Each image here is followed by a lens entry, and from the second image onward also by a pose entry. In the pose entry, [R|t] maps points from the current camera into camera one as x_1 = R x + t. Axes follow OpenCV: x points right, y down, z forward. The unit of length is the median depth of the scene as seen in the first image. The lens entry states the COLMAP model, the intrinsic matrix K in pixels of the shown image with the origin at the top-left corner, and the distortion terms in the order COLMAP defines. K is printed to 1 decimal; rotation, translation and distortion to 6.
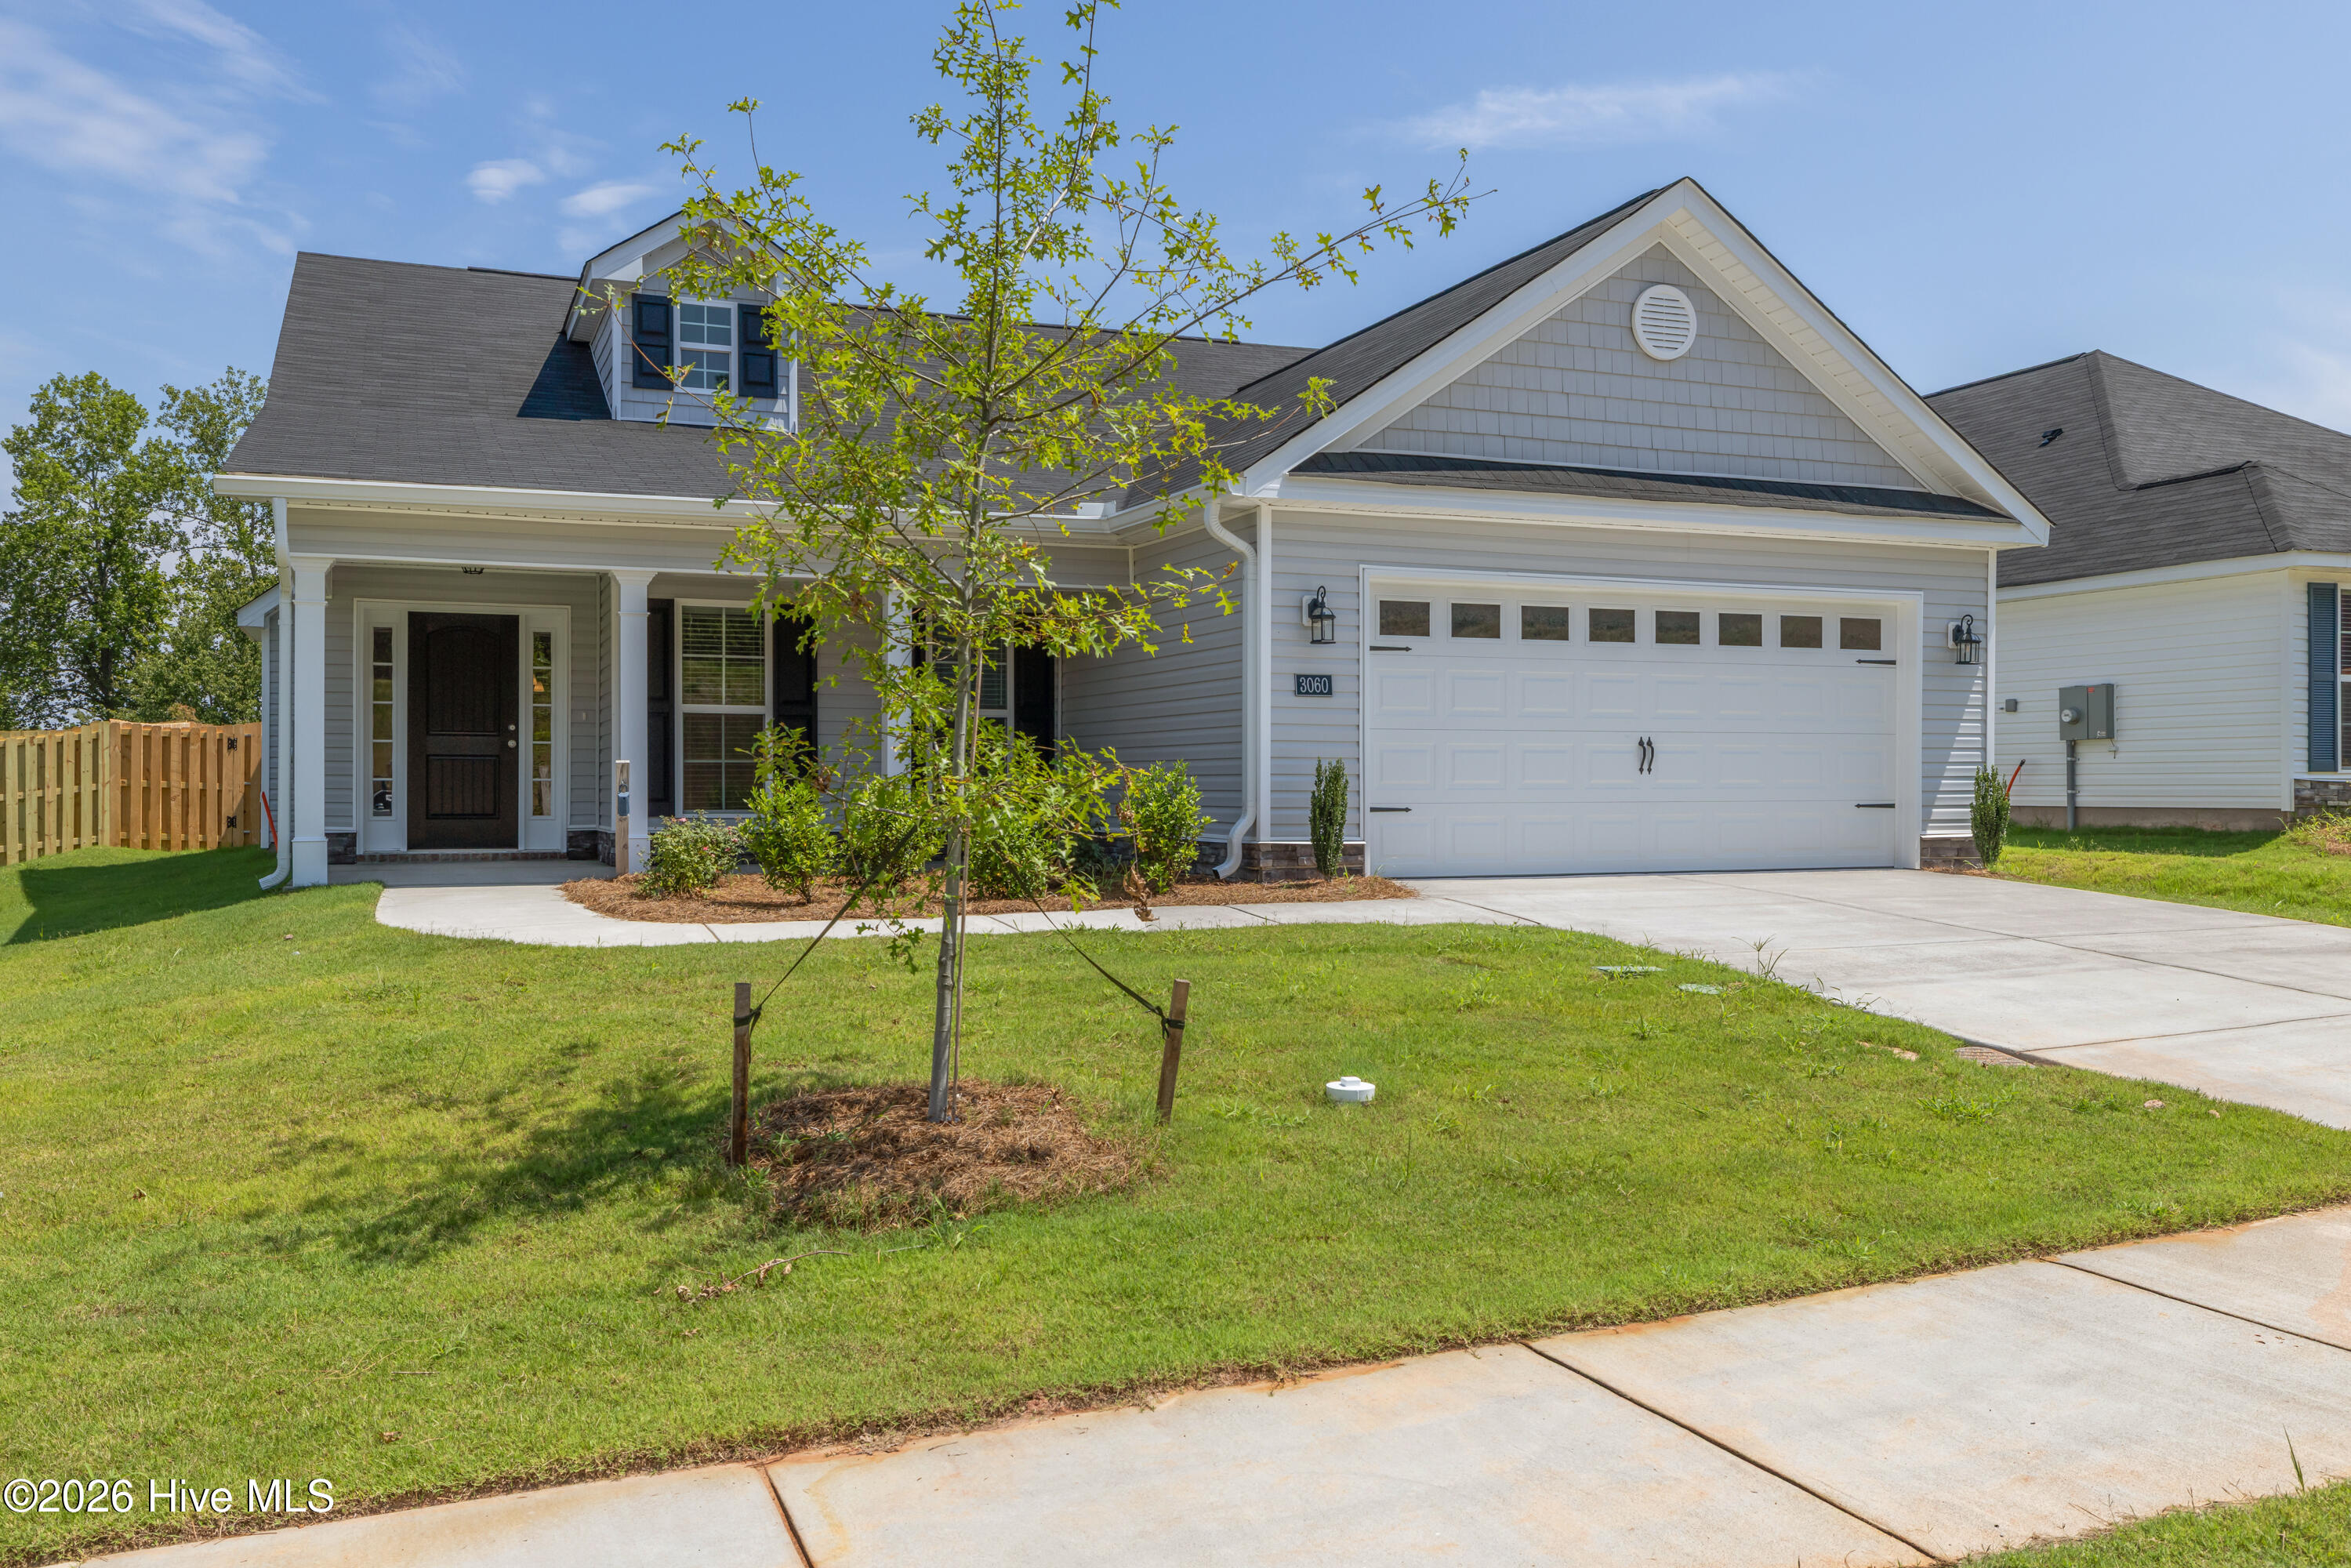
lens RADIAL K [[1864.4, 0, 1178.2], [0, 1864.4, 784.2], [0, 0, 1]] dist [-0.001959, 0.001255]
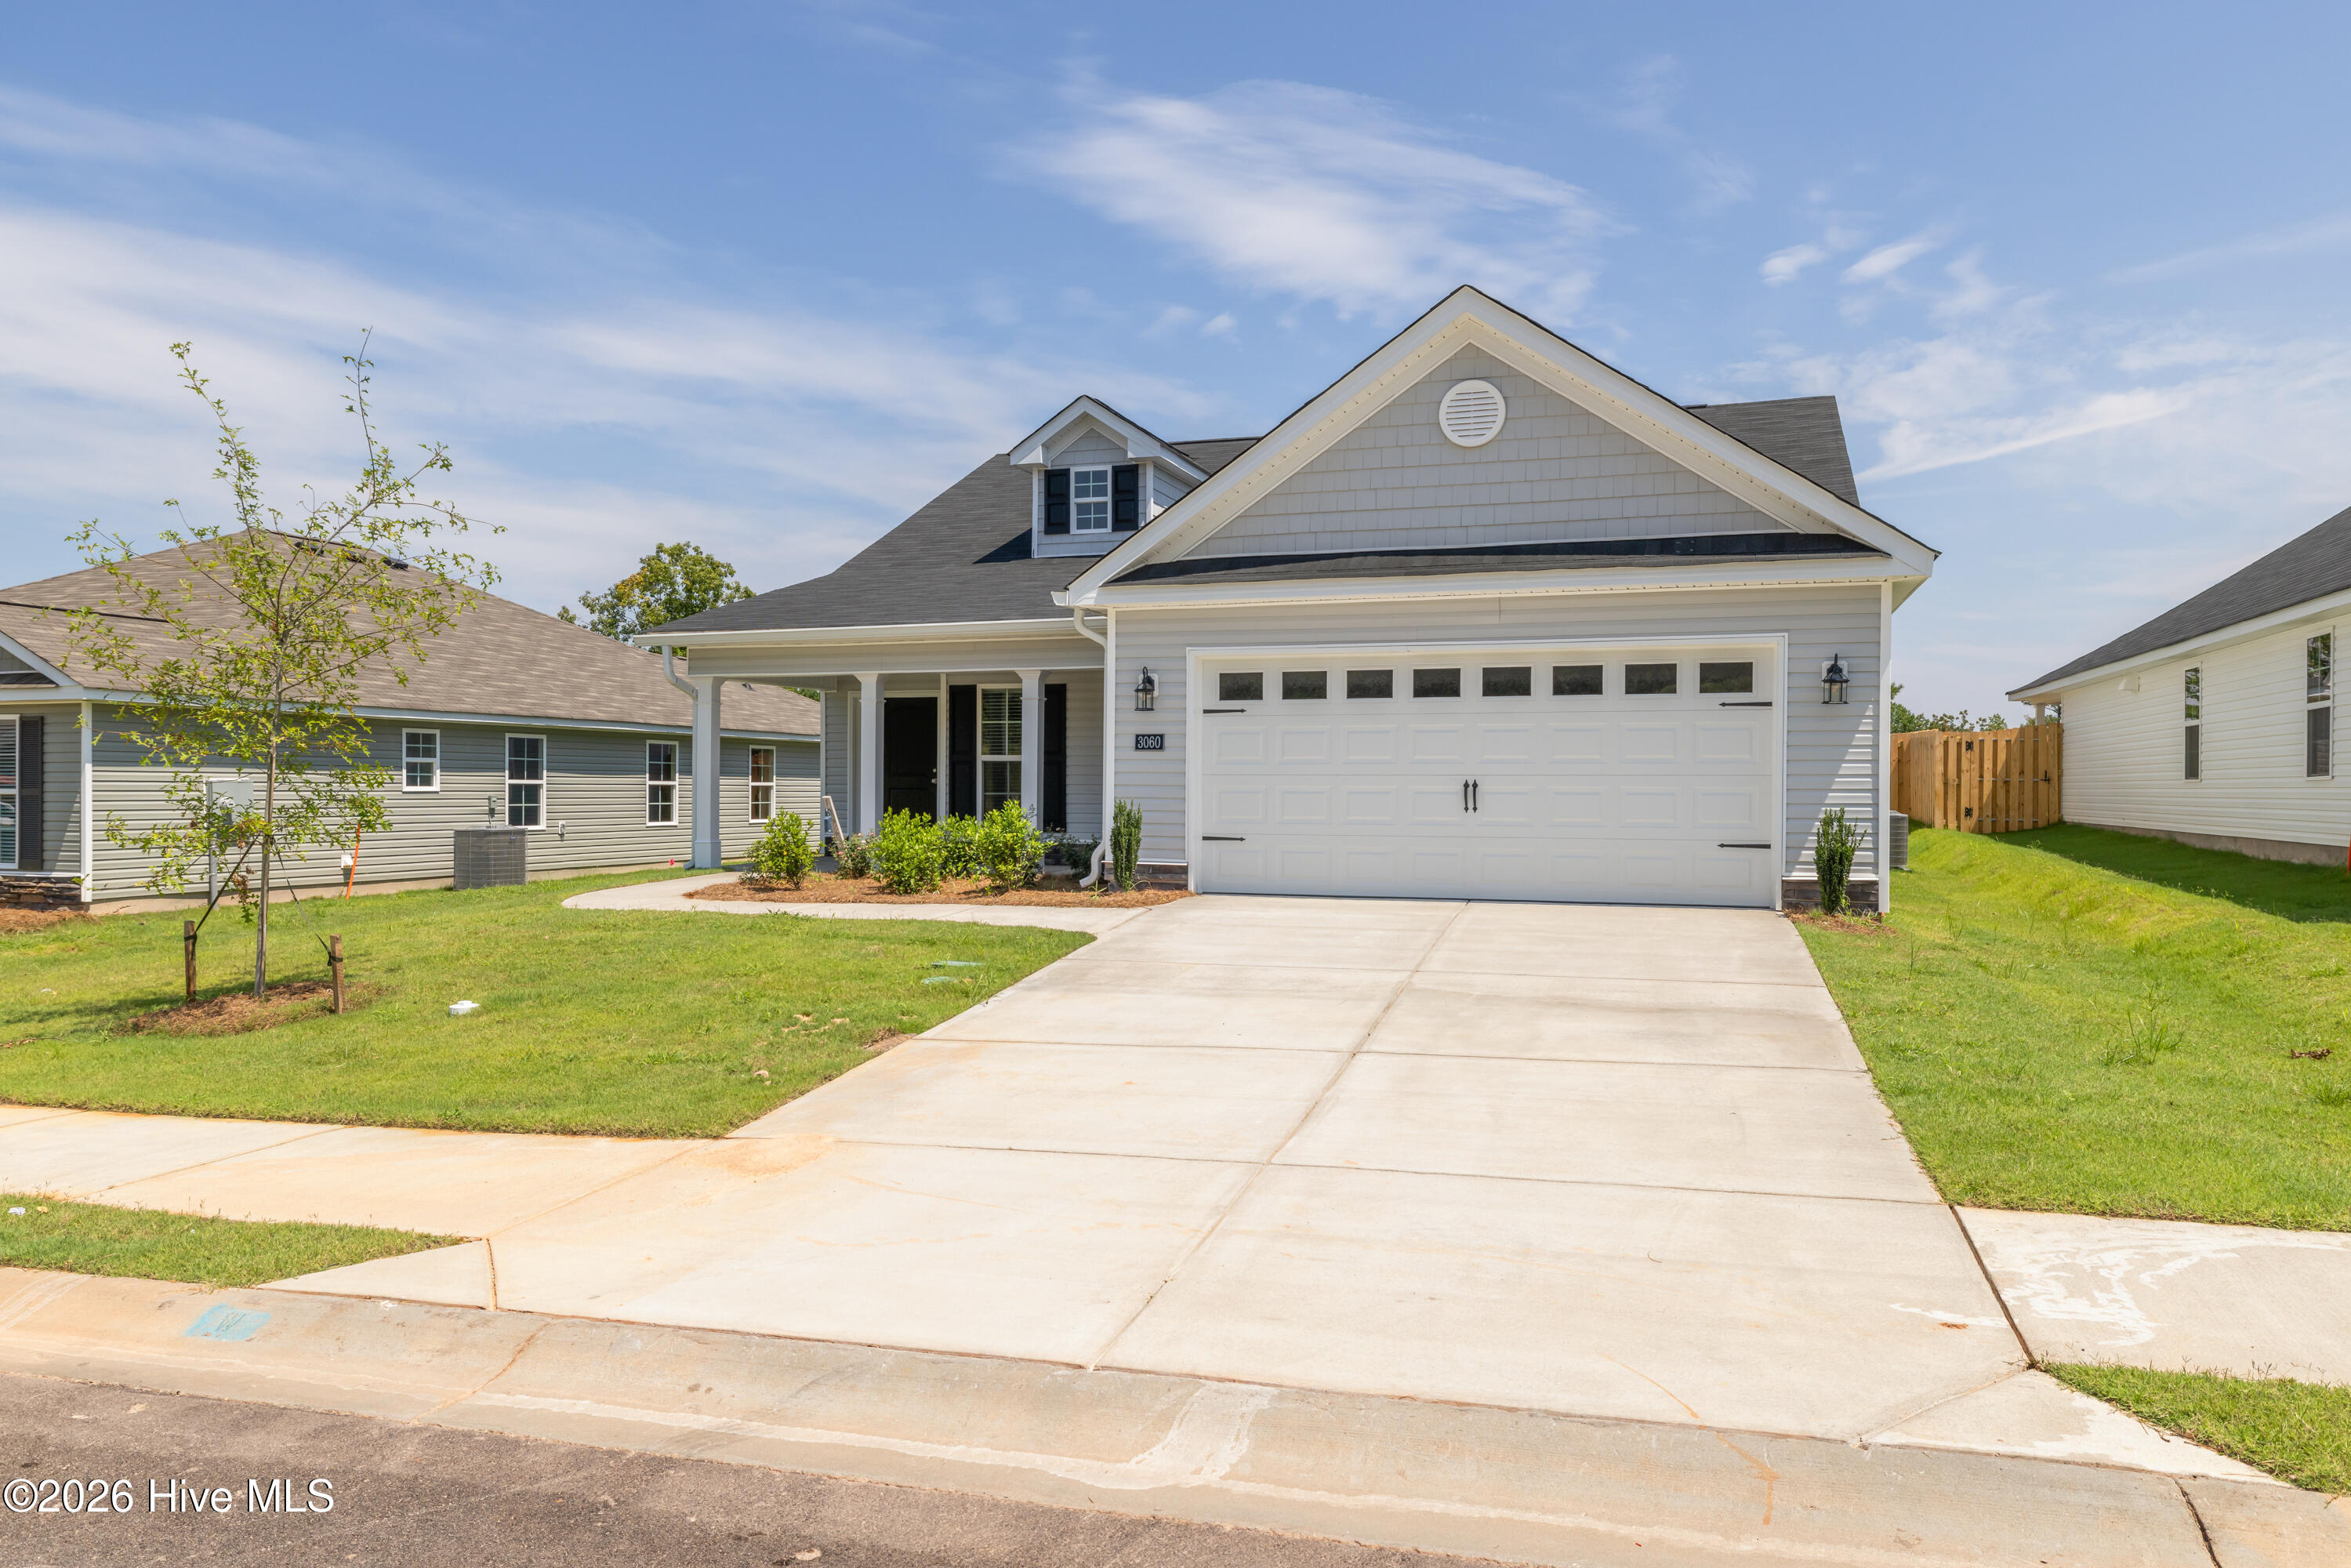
lens RADIAL K [[1652.6, 0, 1178.0], [0, 1652.6, 783.6], [0, 0, 1]] dist [0.029689, 0.000091]
pose [[0.762144, 0.000042, -0.647408, 0.768478], [-0.007660, 0.999931, -0.008952, -0.012862], [0.647363, 0.011781, 0.762091, 0.120729]]
